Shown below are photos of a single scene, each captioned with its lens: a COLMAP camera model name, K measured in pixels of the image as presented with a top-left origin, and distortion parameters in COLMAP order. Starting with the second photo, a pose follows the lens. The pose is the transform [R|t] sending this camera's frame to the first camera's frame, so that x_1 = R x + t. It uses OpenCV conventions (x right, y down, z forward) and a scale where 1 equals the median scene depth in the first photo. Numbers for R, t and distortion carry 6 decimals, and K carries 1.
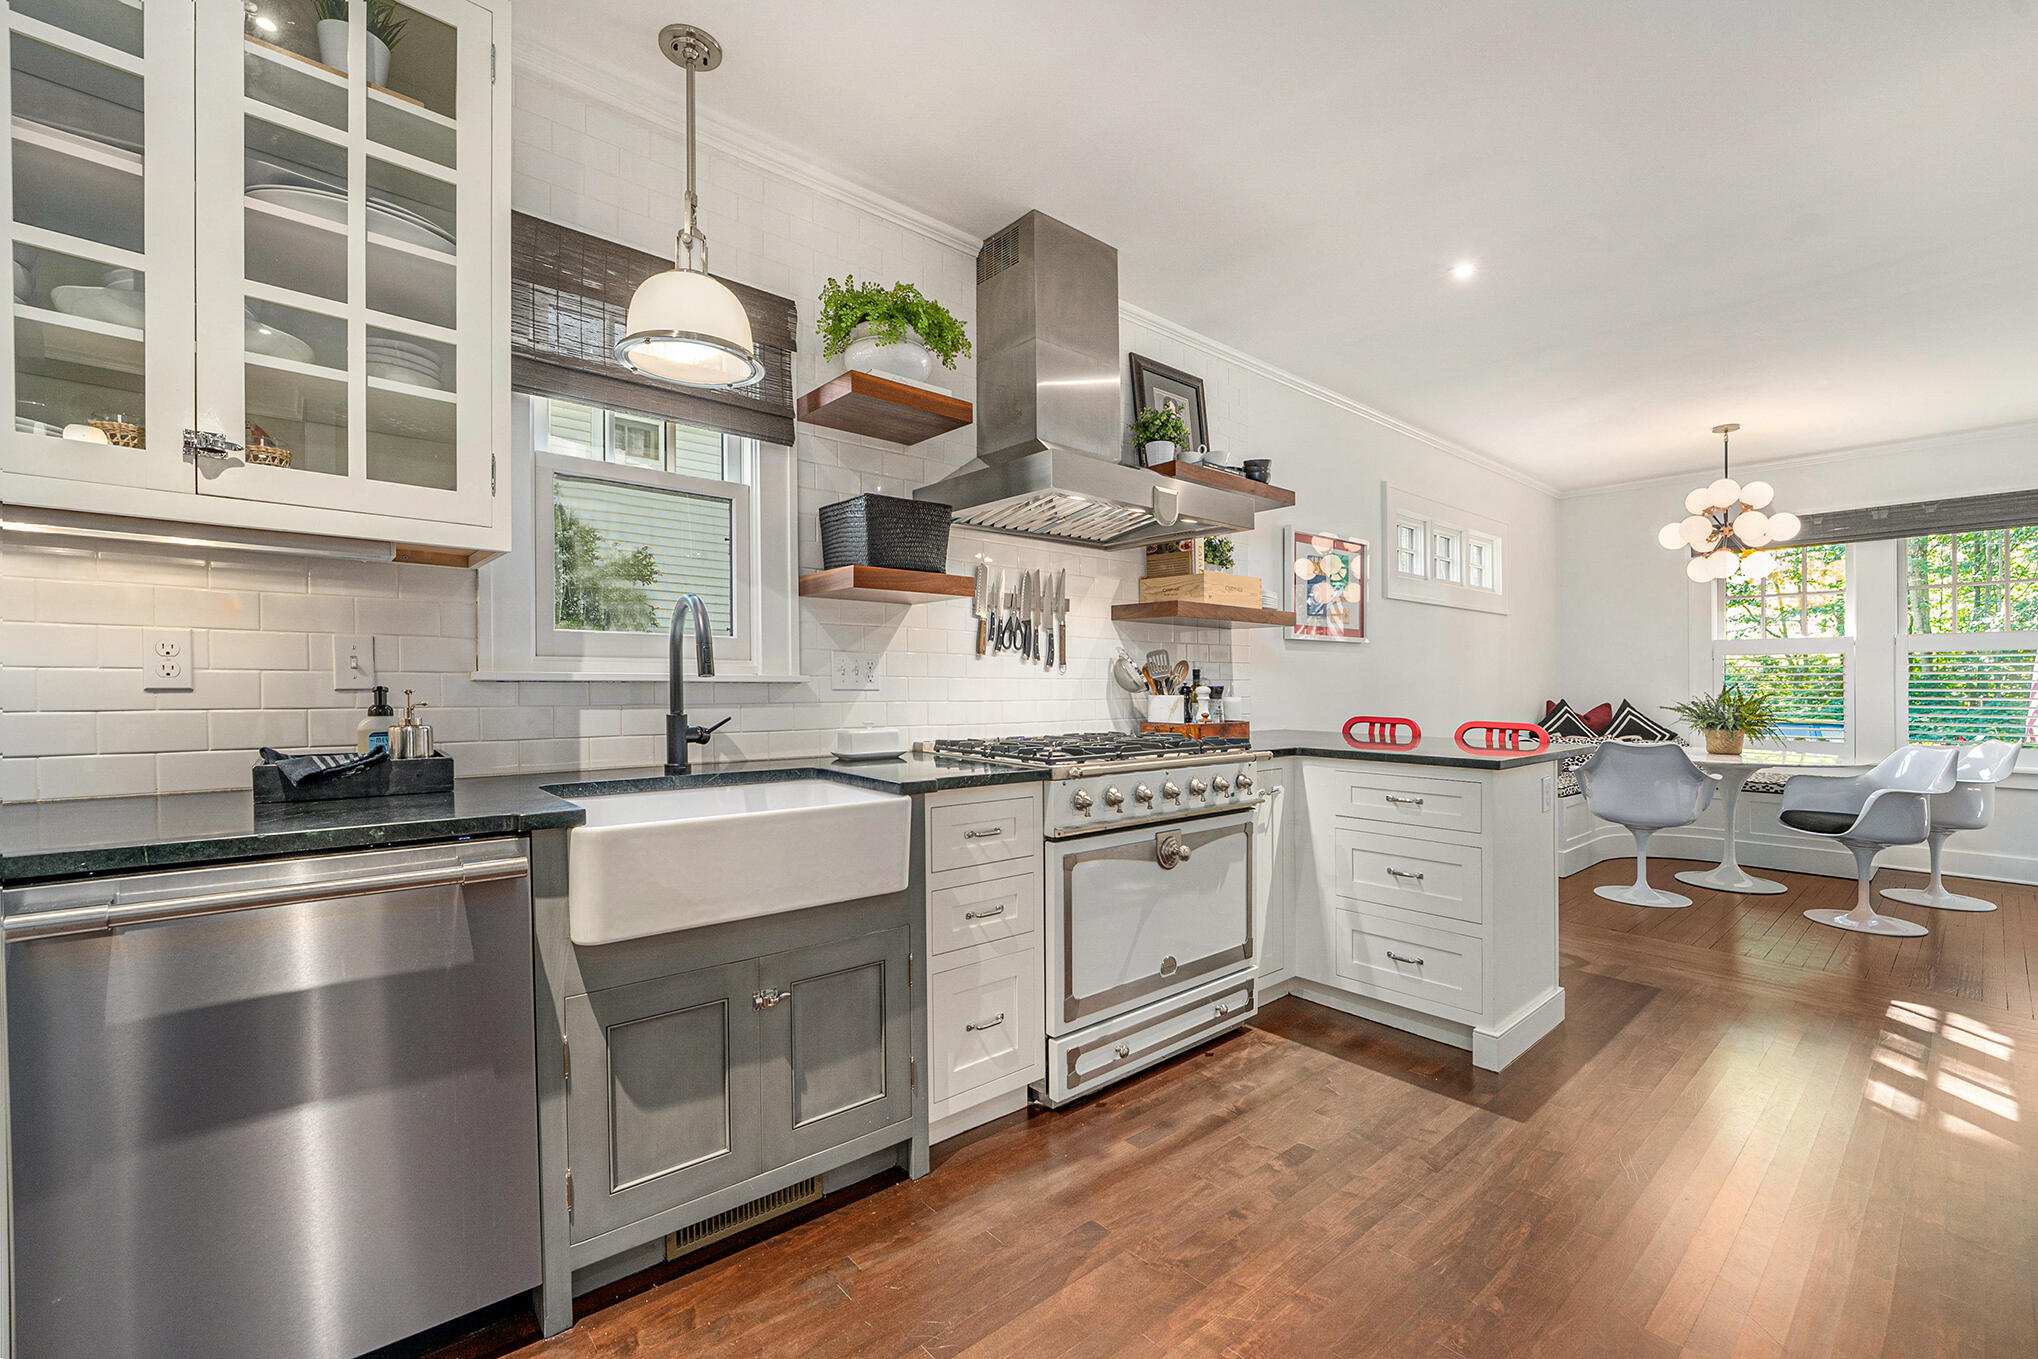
lens RADIAL K [[858.5, 0, 1019.0], [0, 858.5, 679.5], [0, 0, 1]] dist [-0.000398, -0.000076]
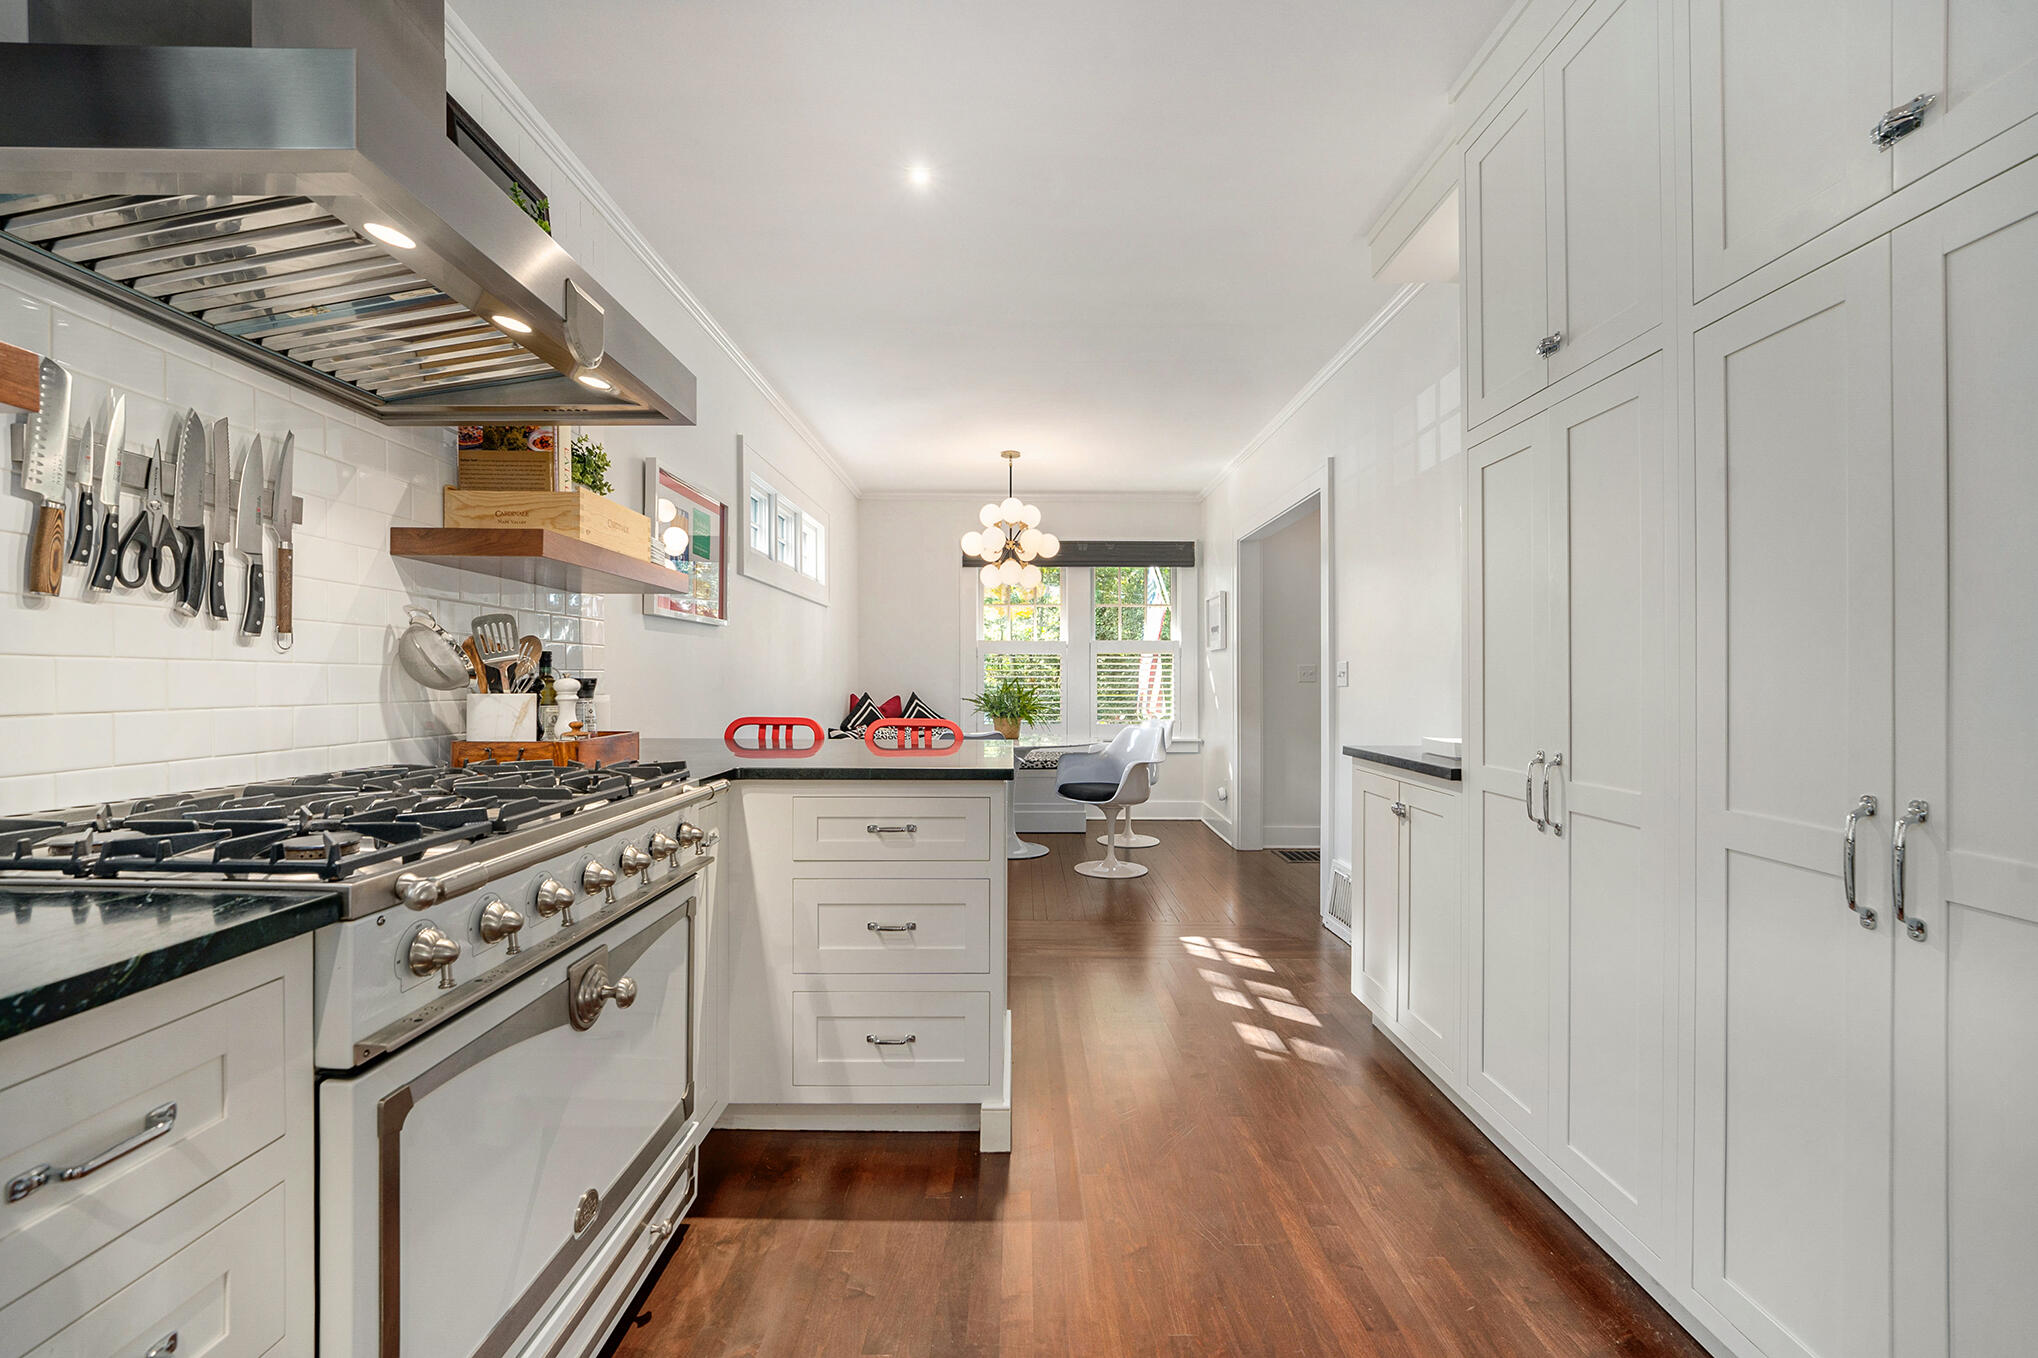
lens RADIAL K [[846.0, 0, 1025.2], [0, 846.0, 670.7], [0, 0, 1]] dist [-0.010058, -0.005718]
pose [[0.647409, 0.007490, 0.762106, -0.038275], [-0.003821, 0.999971, -0.006582, 0.005688], [-0.762133, 0.001350, 0.647419, 0.400454]]
